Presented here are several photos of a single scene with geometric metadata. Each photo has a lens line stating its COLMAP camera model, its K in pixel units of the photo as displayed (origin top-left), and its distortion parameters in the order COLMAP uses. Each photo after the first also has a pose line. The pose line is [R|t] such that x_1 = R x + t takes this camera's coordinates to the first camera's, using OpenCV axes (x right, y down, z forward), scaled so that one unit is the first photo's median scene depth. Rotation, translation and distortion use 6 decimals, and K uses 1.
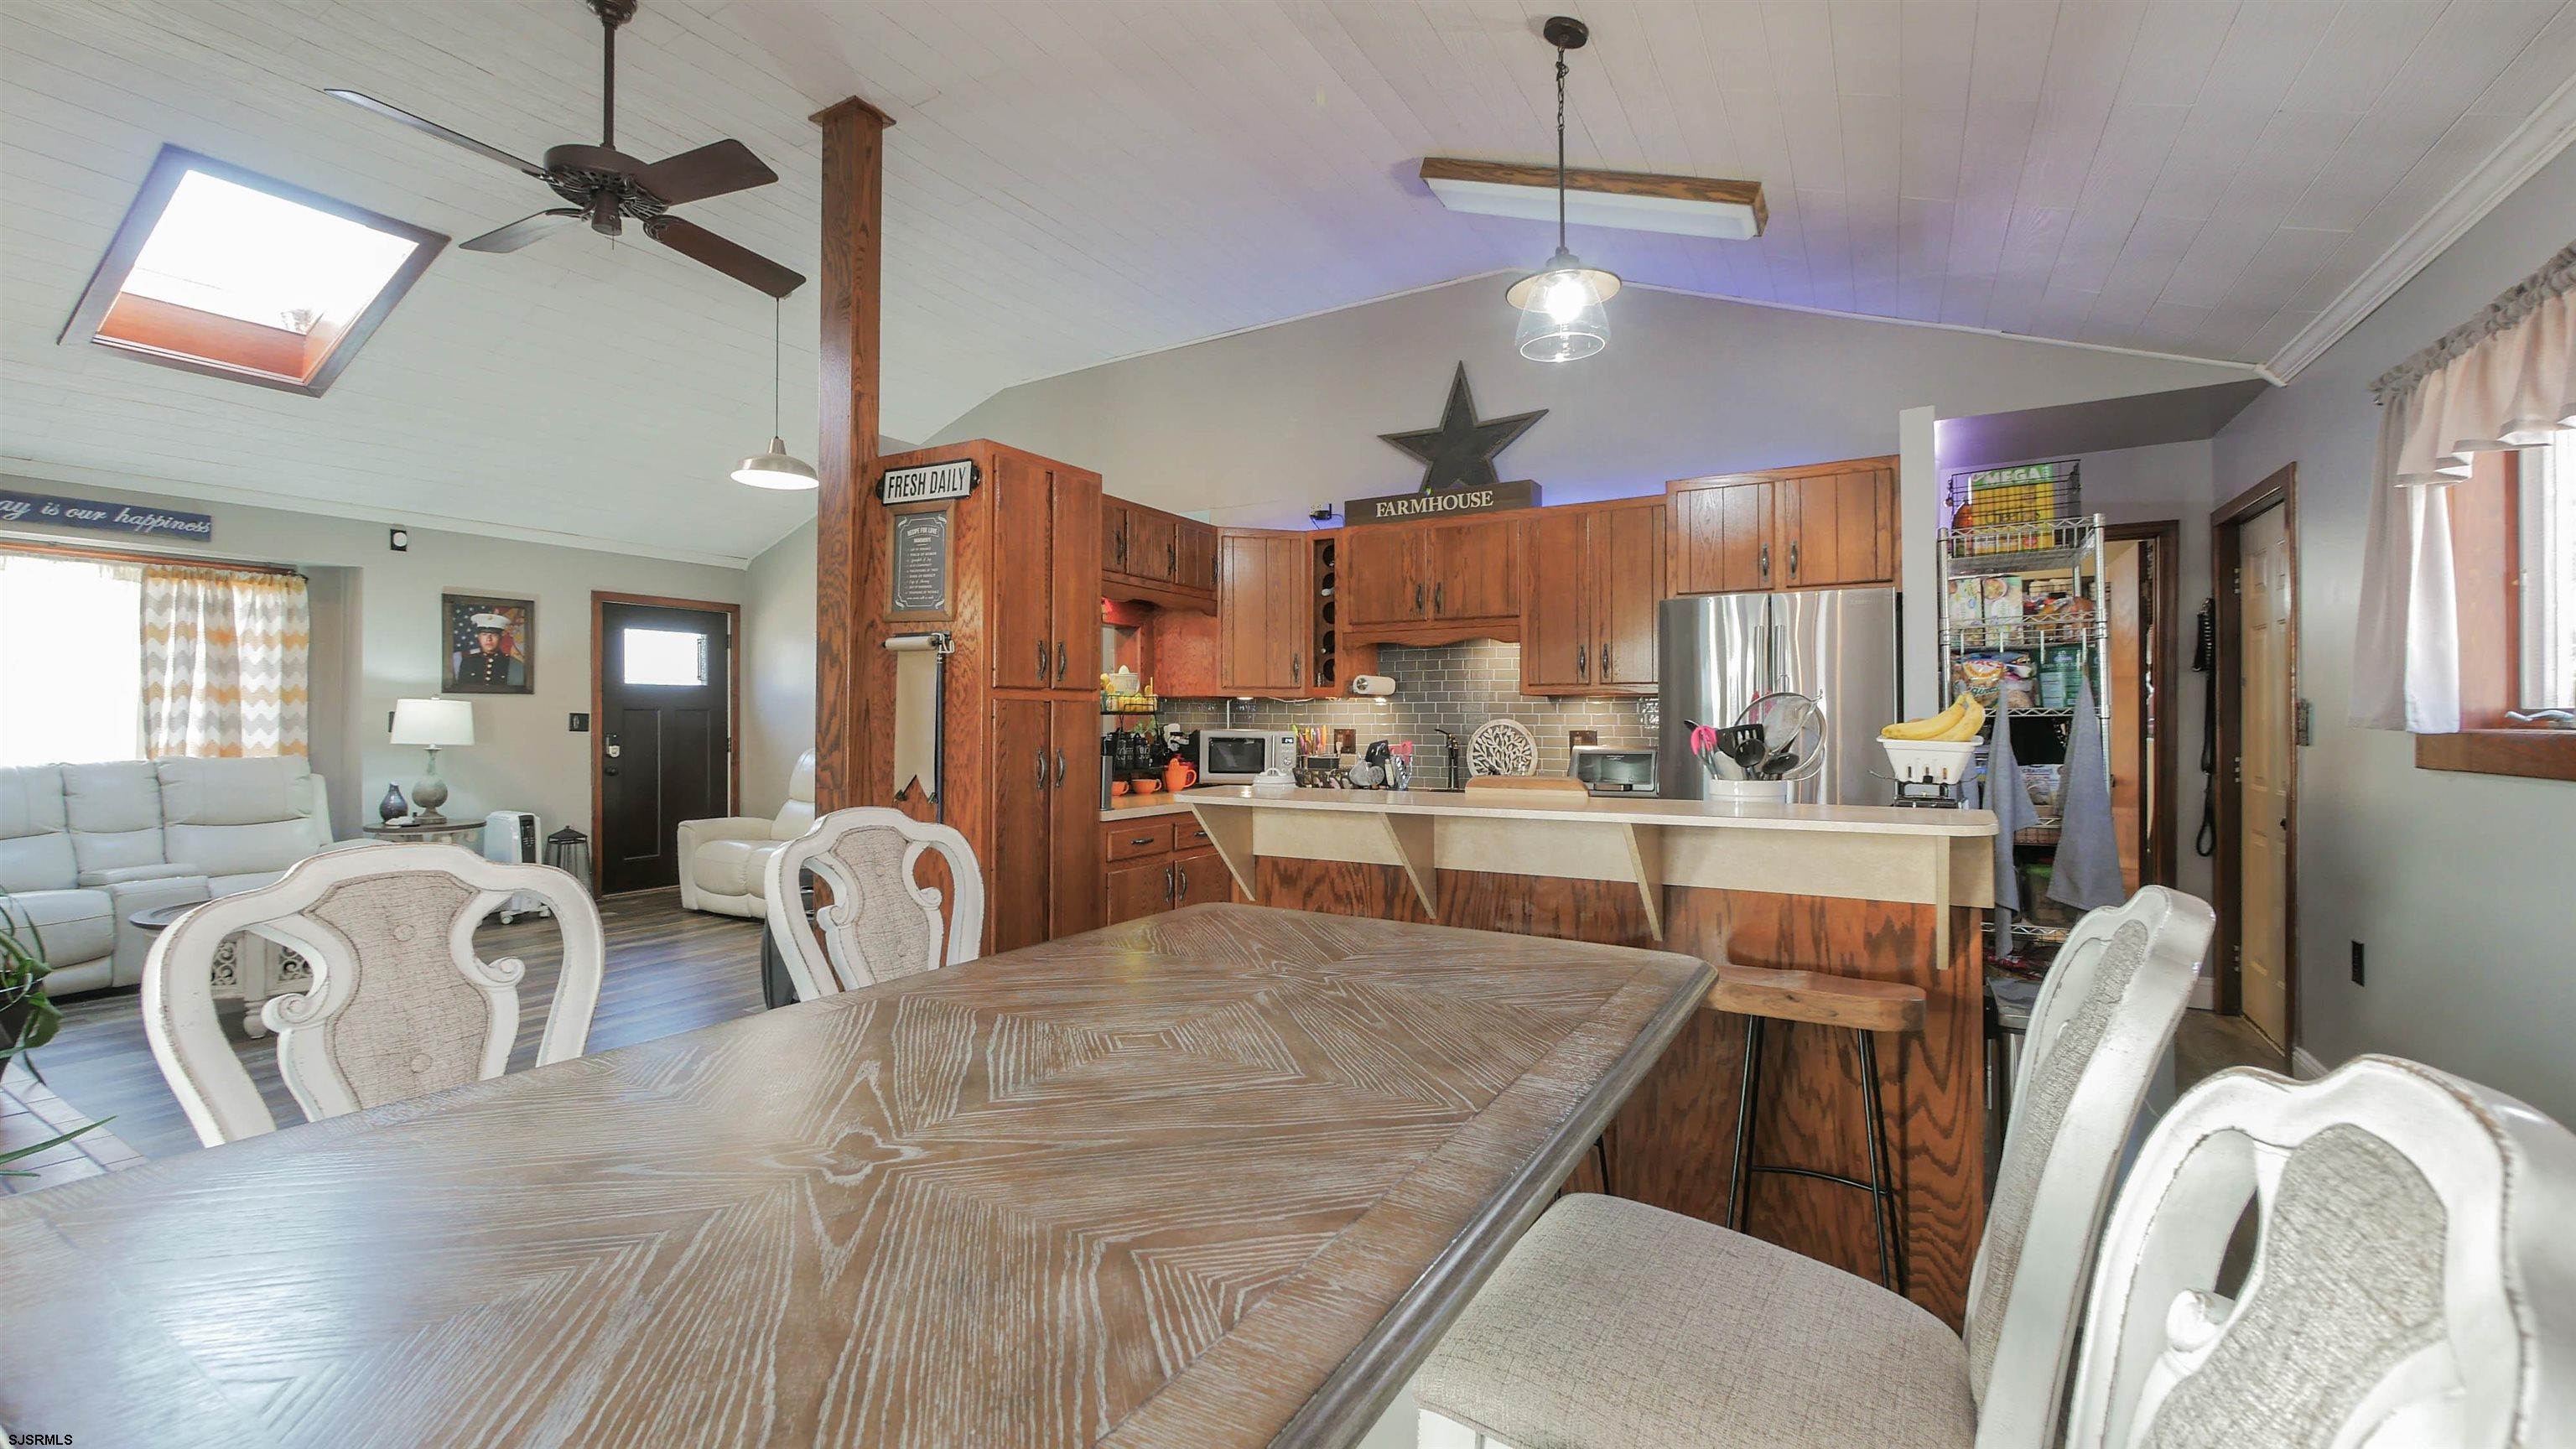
lens RADIAL K [[1059.3, 0, 1277.9], [0, 1059.3, 717.2], [0, 0, 1]] dist [-0.008014, 0.000180]
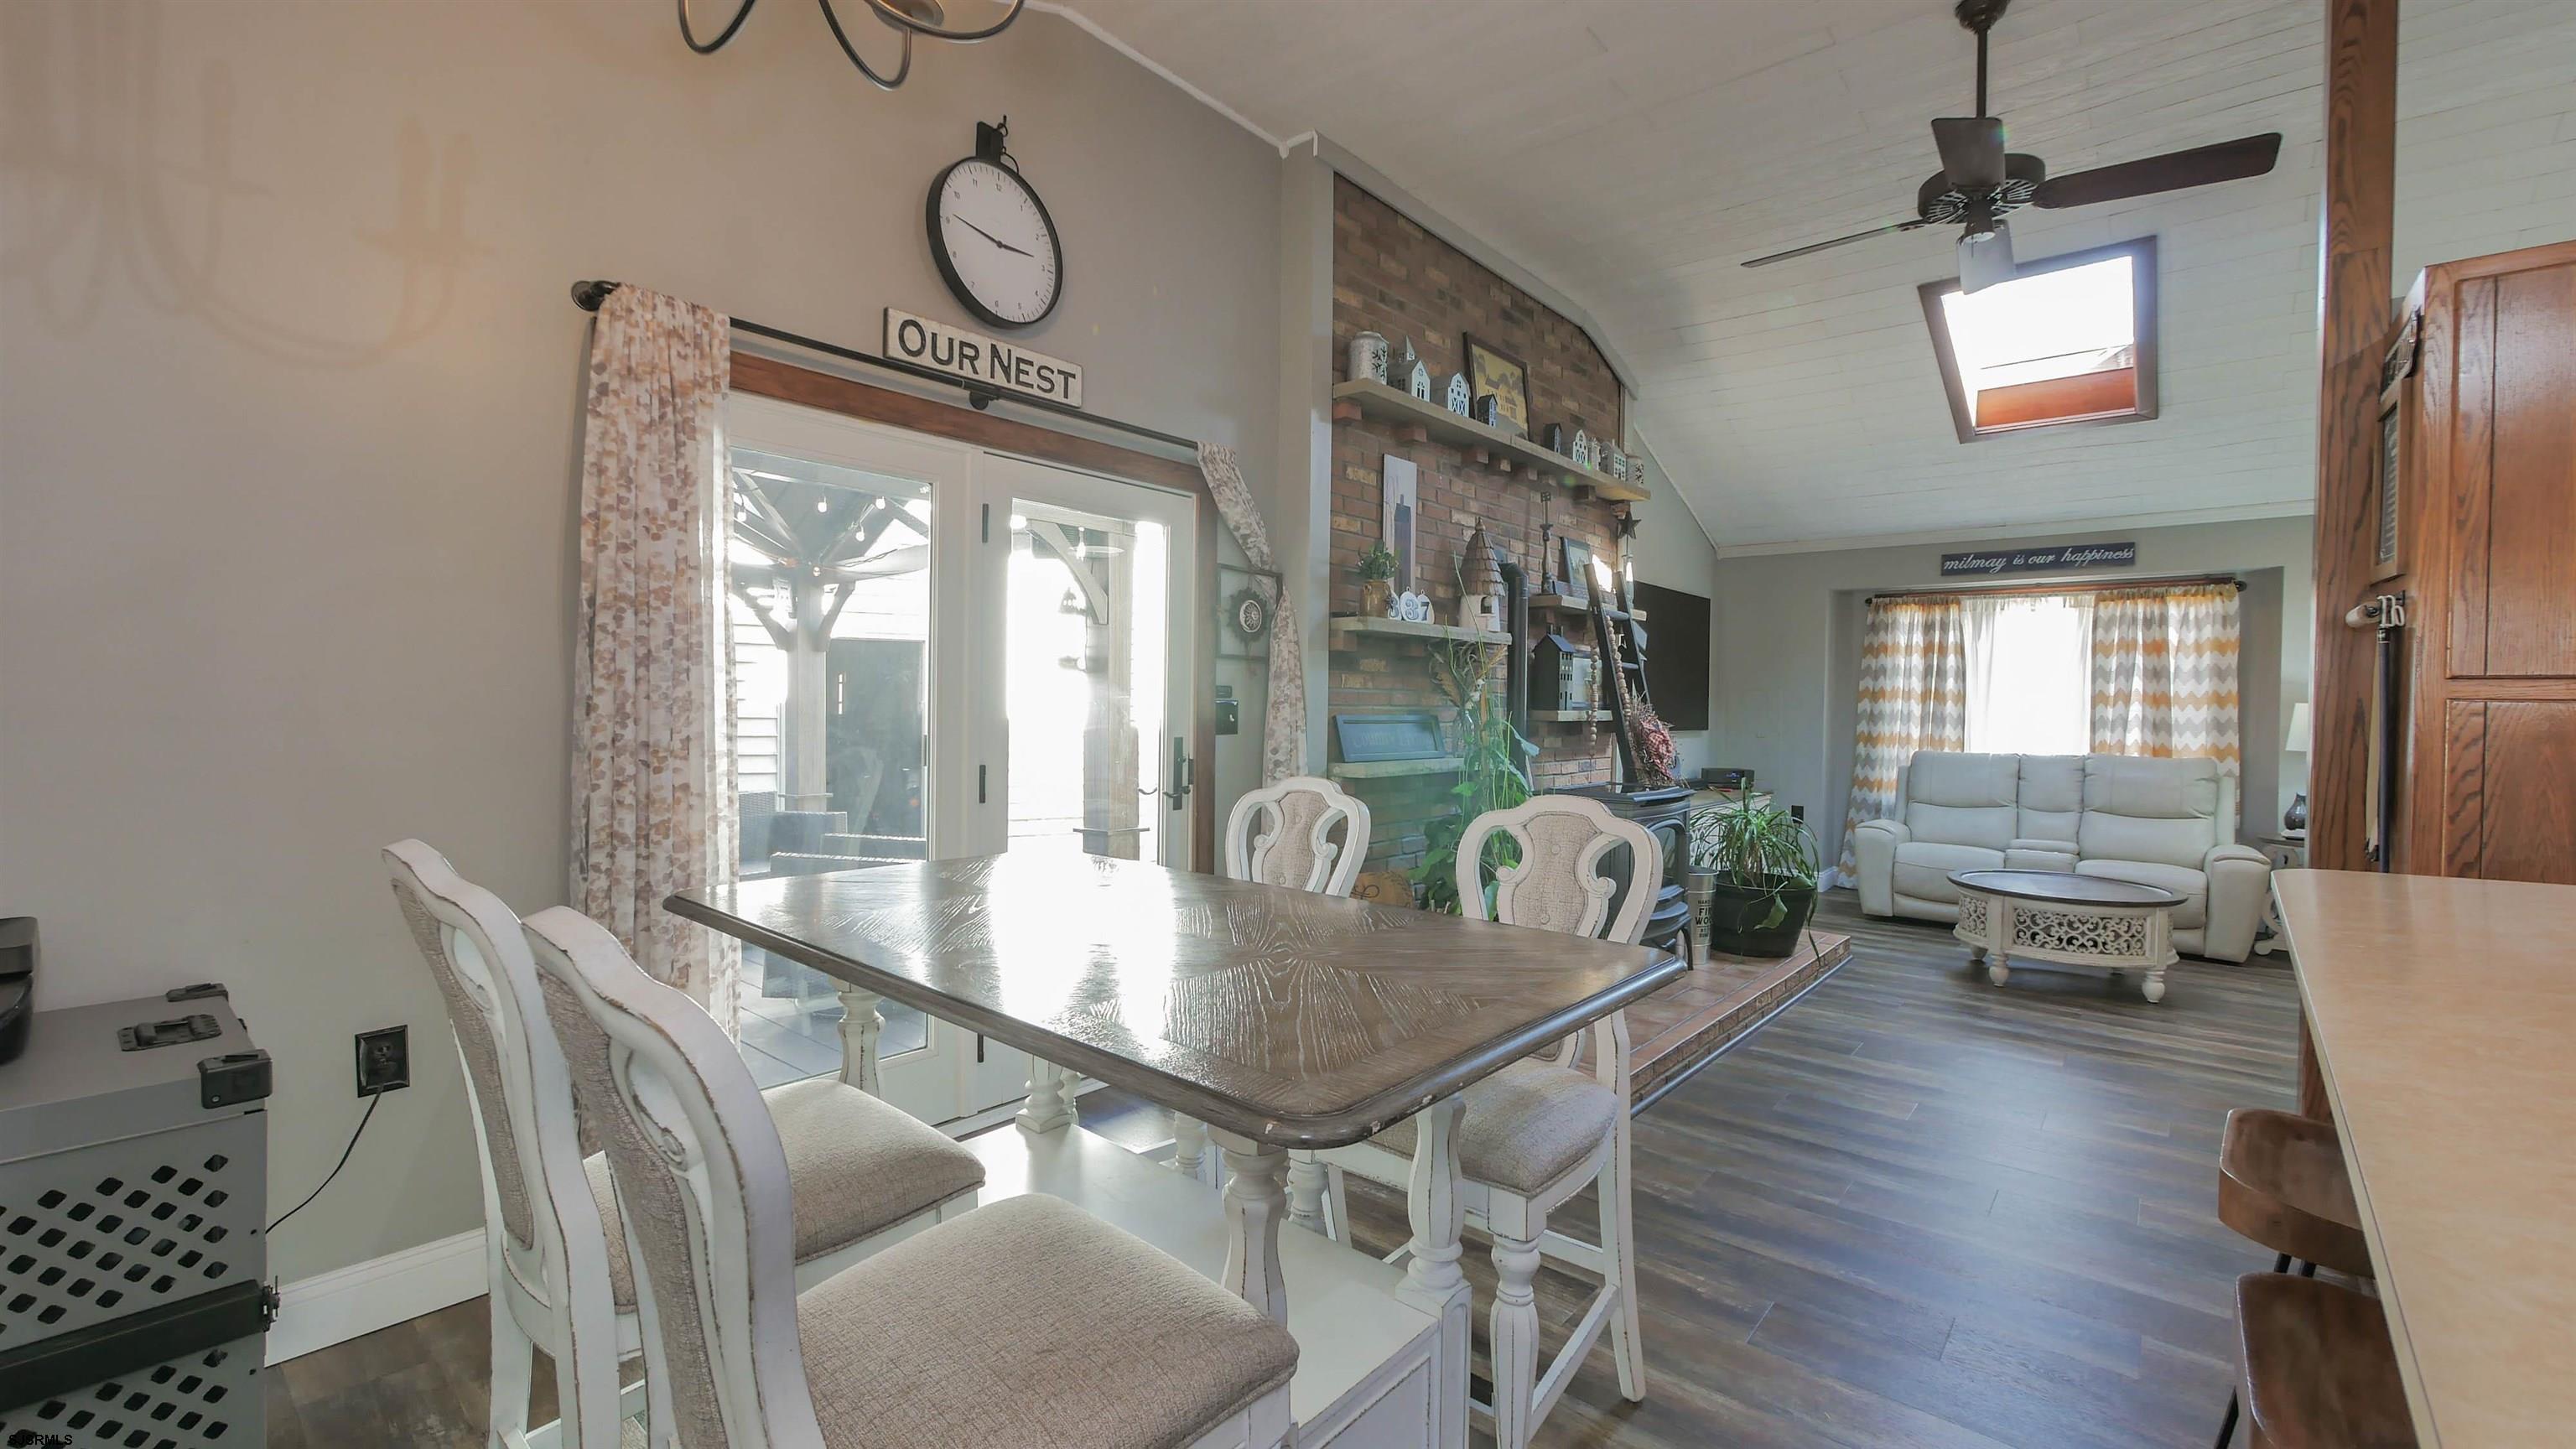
lens RADIAL K [[1063.1, 0, 1271.1], [0, 1063.1, 722.2], [0, 0, 1]] dist [-0.007744, 0.000364]
pose [[-0.181365, 0.011336, -0.983351, 0.267449], [-0.011335, 0.999843, 0.013617, -0.002764], [0.983351, 0.013616, -0.181208, 0.286976]]
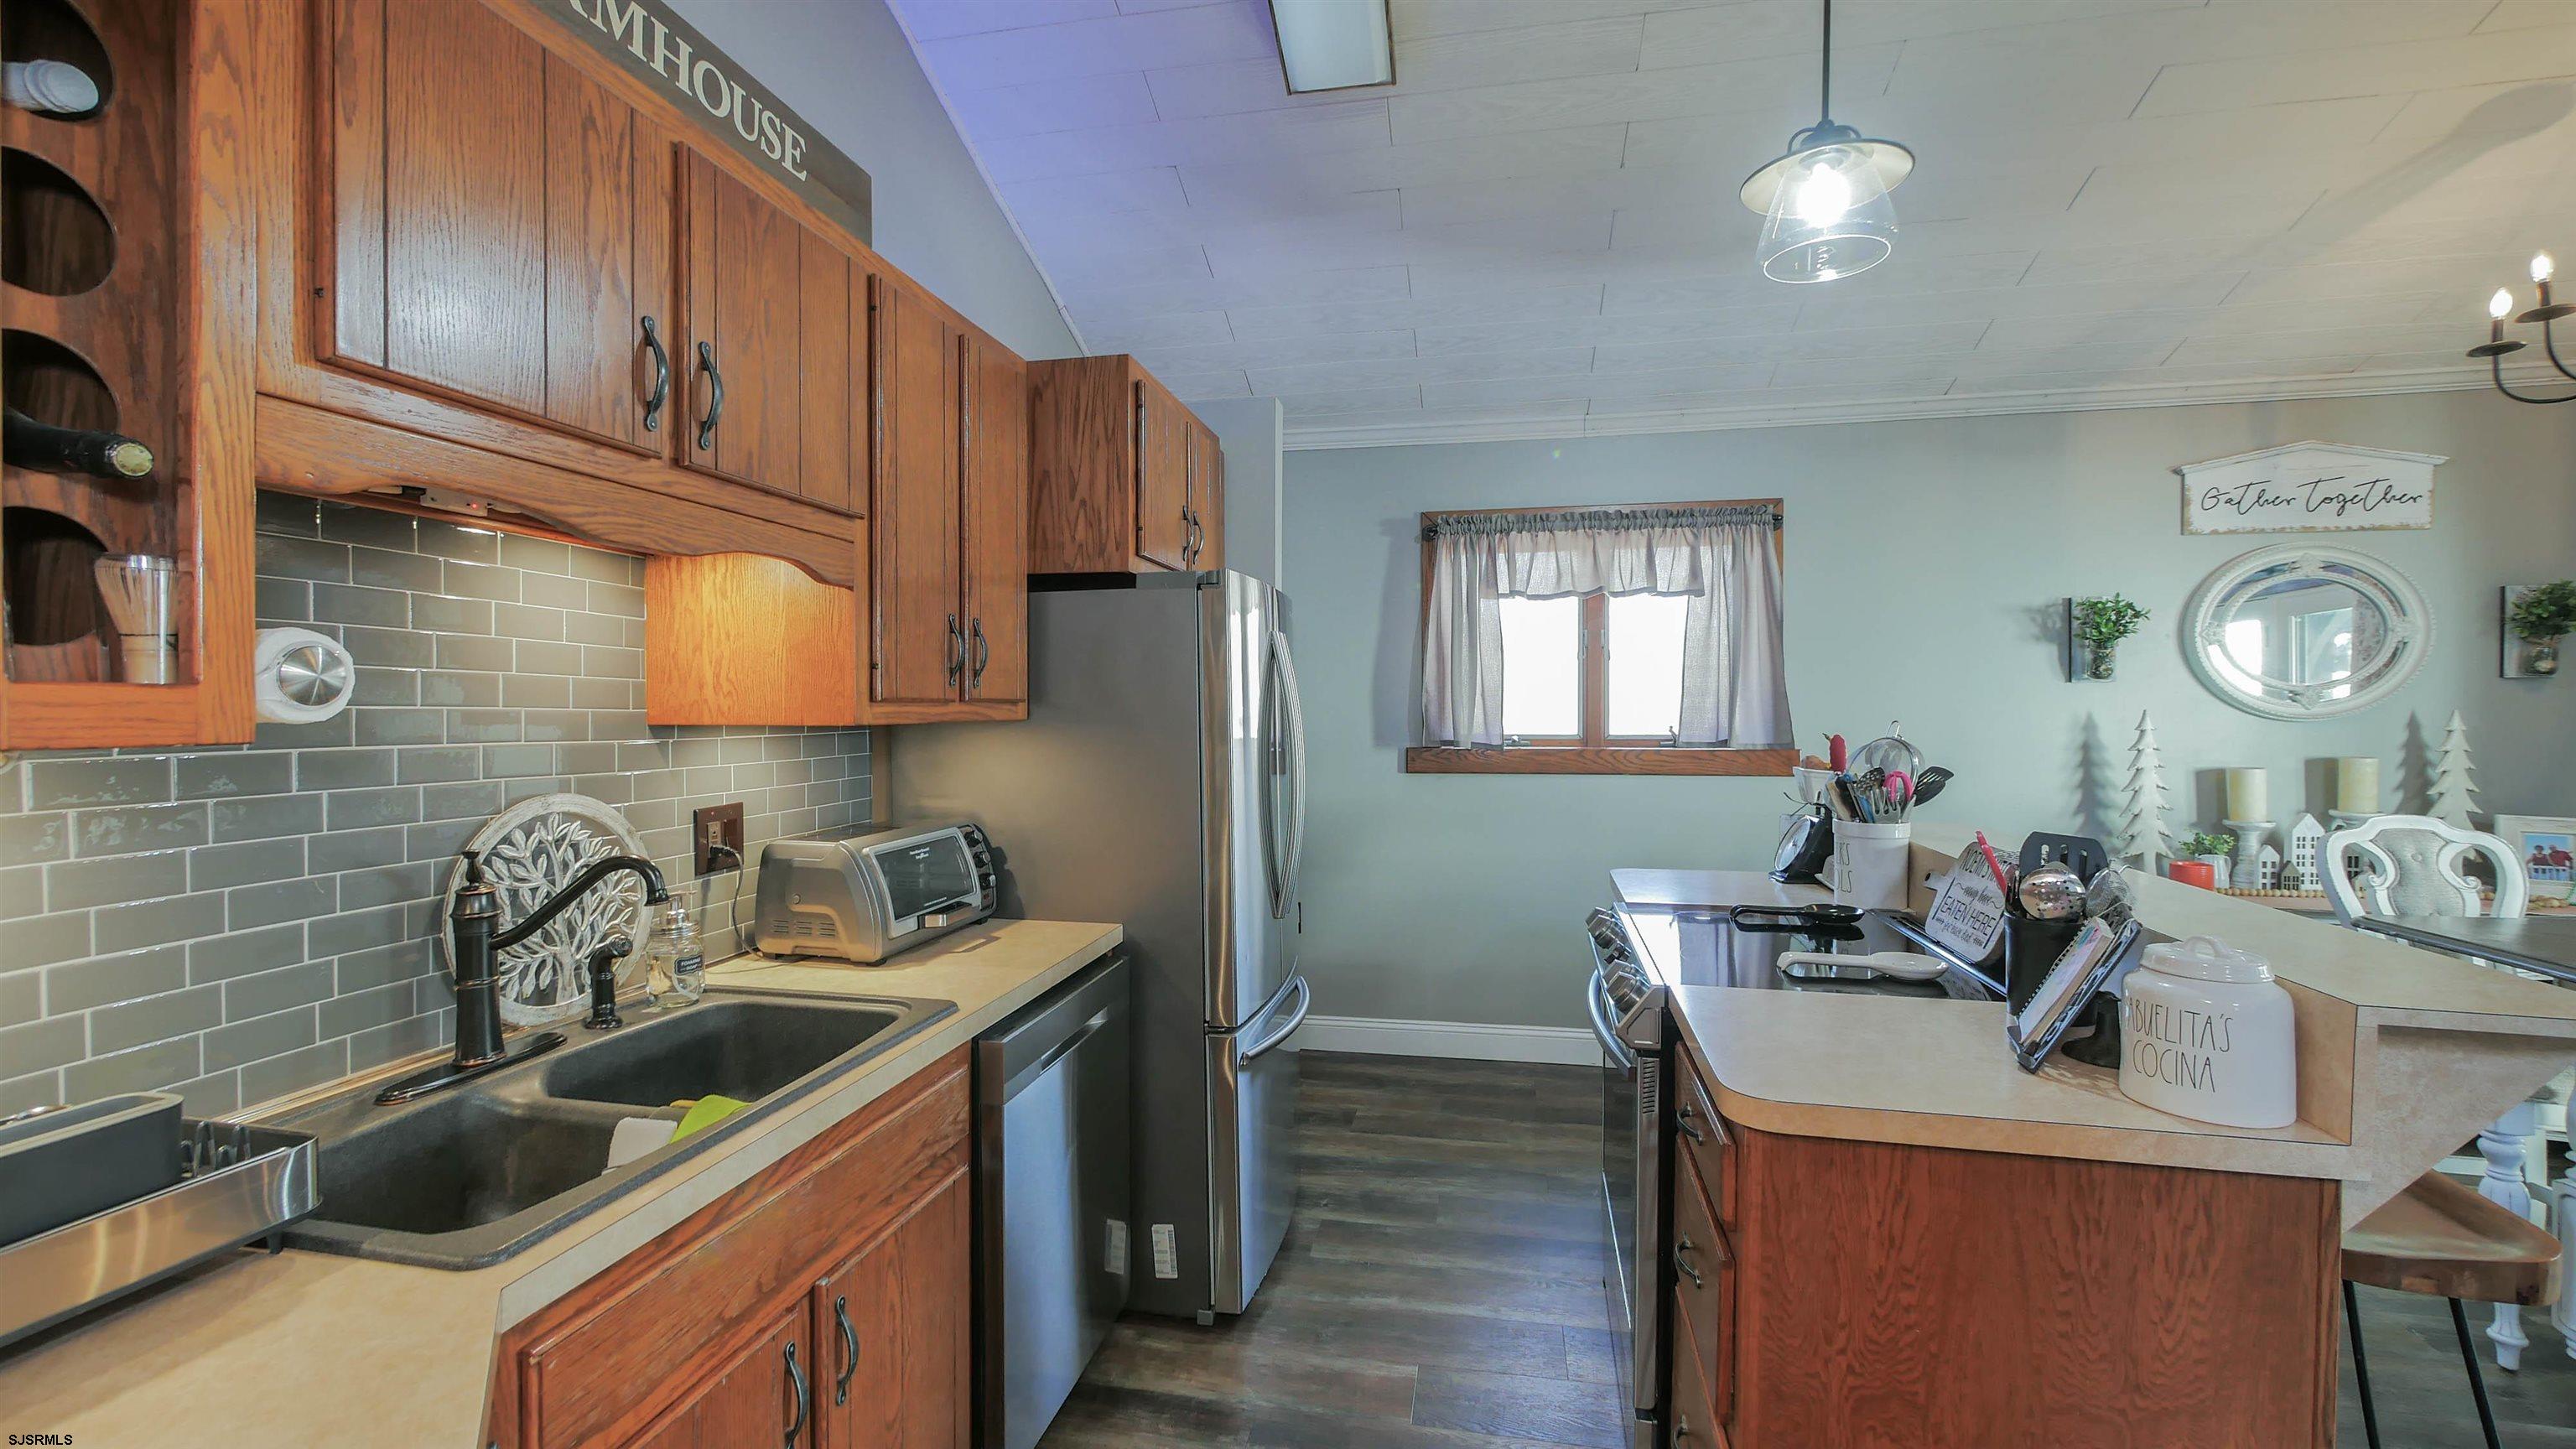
lens RADIAL K [[1059.3, 0, 1277.9], [0, 1059.3, 717.2], [0, 0, 1]] dist [-0.008014, 0.000180]
pose [[-0.321343, -0.010567, 0.946904, -0.149398], [-0.000937, 0.999941, 0.010841, -0.022621], [-0.946962, 0.002596, -0.321334, 0.802503]]
